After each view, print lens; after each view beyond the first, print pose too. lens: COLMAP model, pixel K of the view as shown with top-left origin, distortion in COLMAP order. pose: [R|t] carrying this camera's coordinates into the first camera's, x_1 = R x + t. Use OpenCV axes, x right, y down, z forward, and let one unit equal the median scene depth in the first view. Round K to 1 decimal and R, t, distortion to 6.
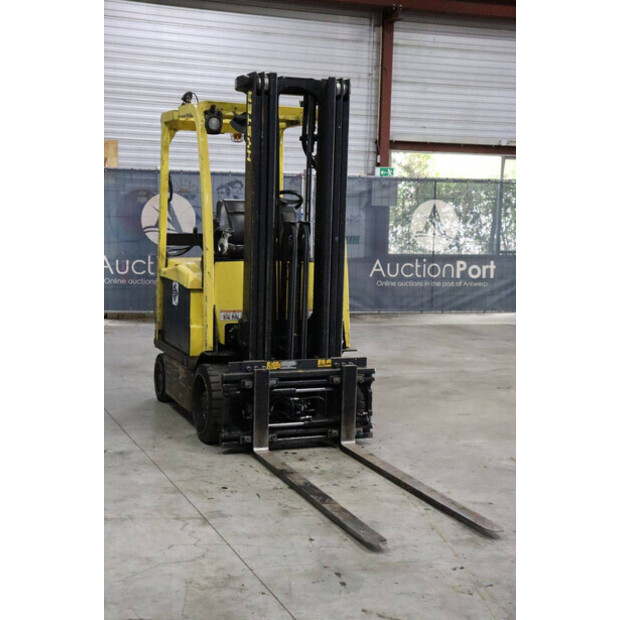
lens RADIAL K [[997.0, 0, 306.5], [0, 997.0, 310.4], [0, 0, 1]] dist [0.127861, 0.149372]
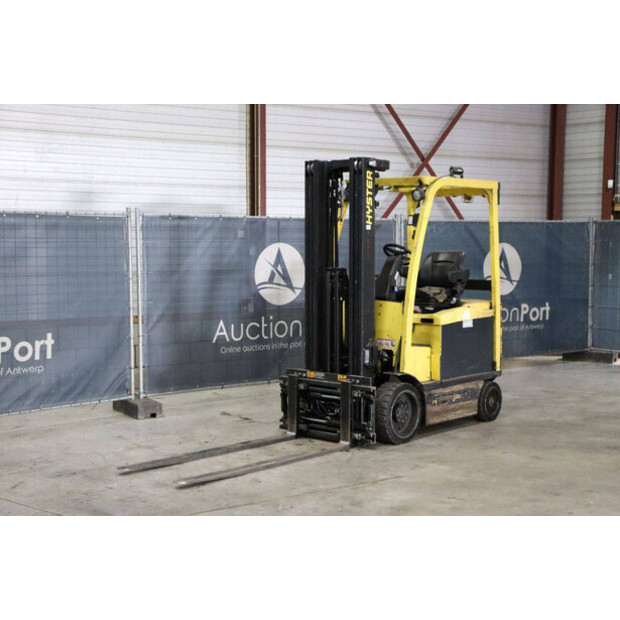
lens RADIAL K [[997.0, 0, 306.5], [0, 997.0, 310.4], [0, 0, 1]] dist [0.127861, 0.149372]
pose [[0.443644, 0.040589, -0.895283, 1.163022], [-0.085439, 0.996339, 0.002833, -0.034106], [0.892121, 0.075235, 0.445488, 0.387800]]
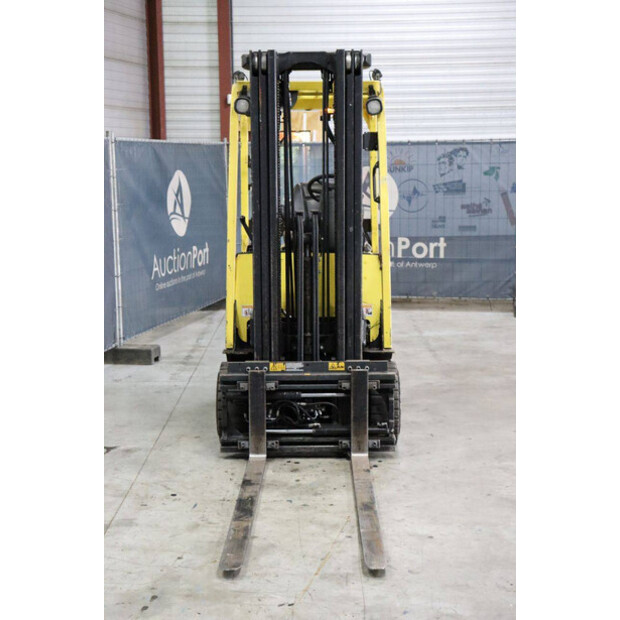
lens RADIAL K [[1115.5, 0, 308.1], [0, 1115.5, 311.2], [0, 0, 1]] dist [0.189132, -0.009165]
pose [[0.929670, 0.020424, -0.367828, 0.373763], [-0.010748, 0.999541, 0.028336, -0.026378], [0.368237, -0.022390, 0.929462, 0.046374]]
